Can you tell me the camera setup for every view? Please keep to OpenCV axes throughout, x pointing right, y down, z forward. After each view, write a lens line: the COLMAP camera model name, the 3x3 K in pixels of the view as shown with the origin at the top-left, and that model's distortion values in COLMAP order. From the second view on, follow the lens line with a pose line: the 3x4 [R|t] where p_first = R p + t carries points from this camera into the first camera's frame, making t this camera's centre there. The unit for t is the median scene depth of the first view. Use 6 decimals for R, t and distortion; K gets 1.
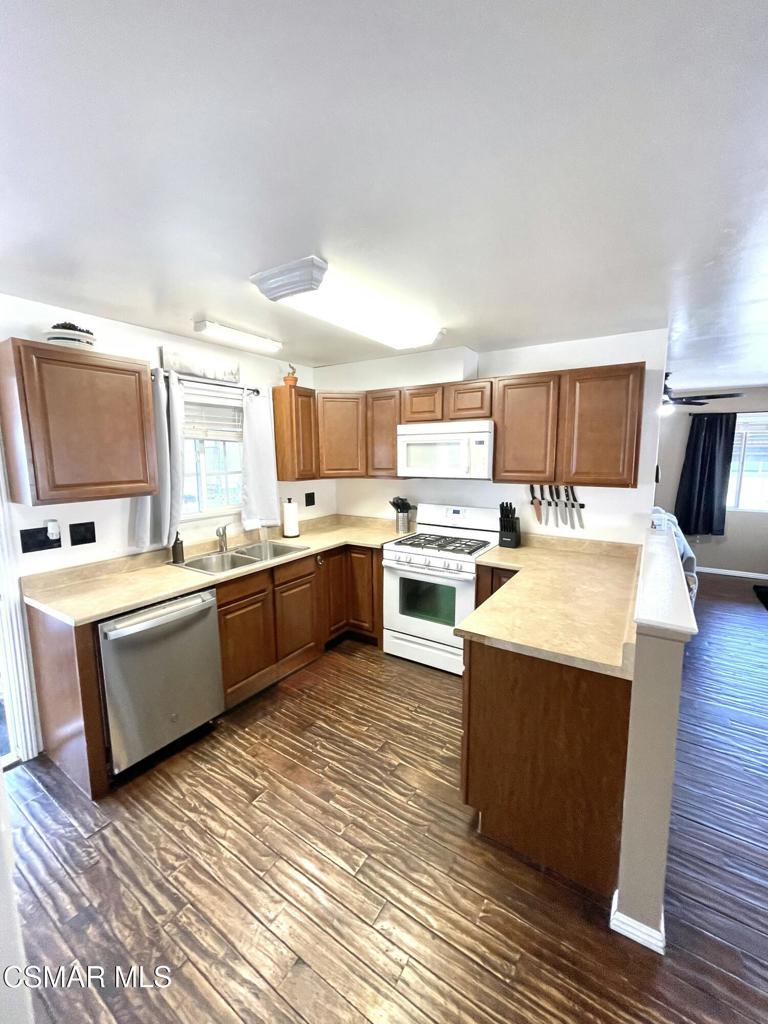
lens RADIAL K [[413.3, 0, 382.6], [0, 413.3, 507.2], [0, 0, 1]] dist [-0.001903, -0.000043]
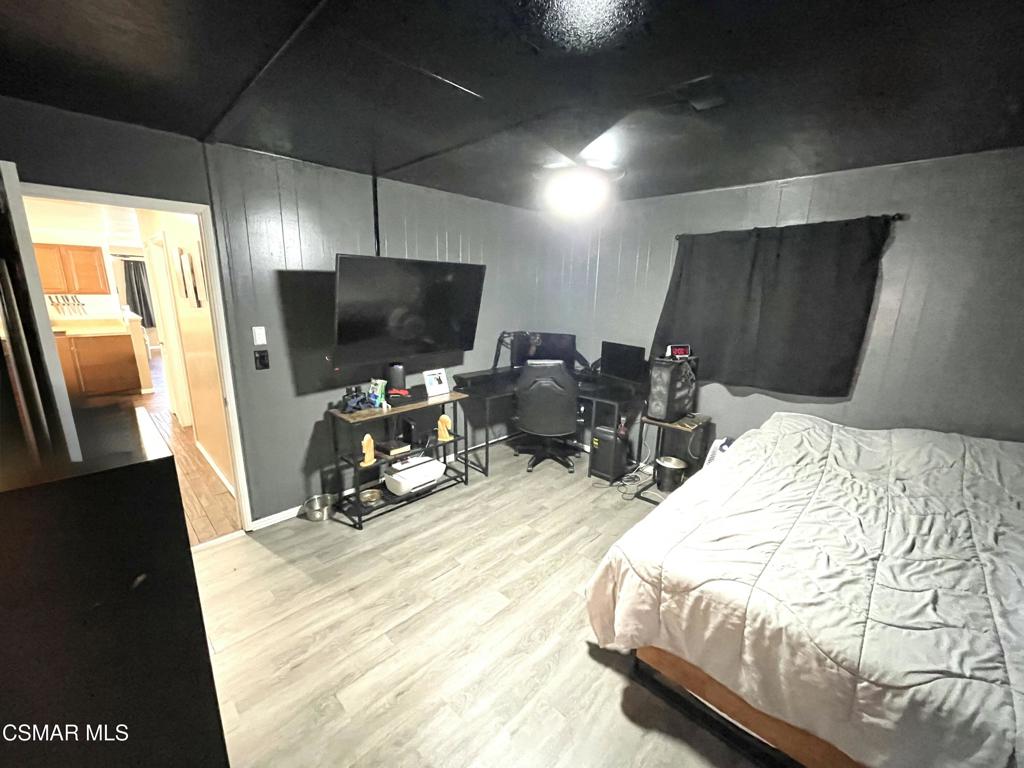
lens RADIAL K [[413.3, 0, 509.7], [0, 413.3, 386.0], [0, 0, 1]] dist [-0.001903, -0.000043]
pose [[0.190956, -0.216510, 0.957423, -1.422163], [0.114124, 0.973654, 0.197418, 0.271229], [-0.974942, 0.071566, 0.210634, -1.843581]]
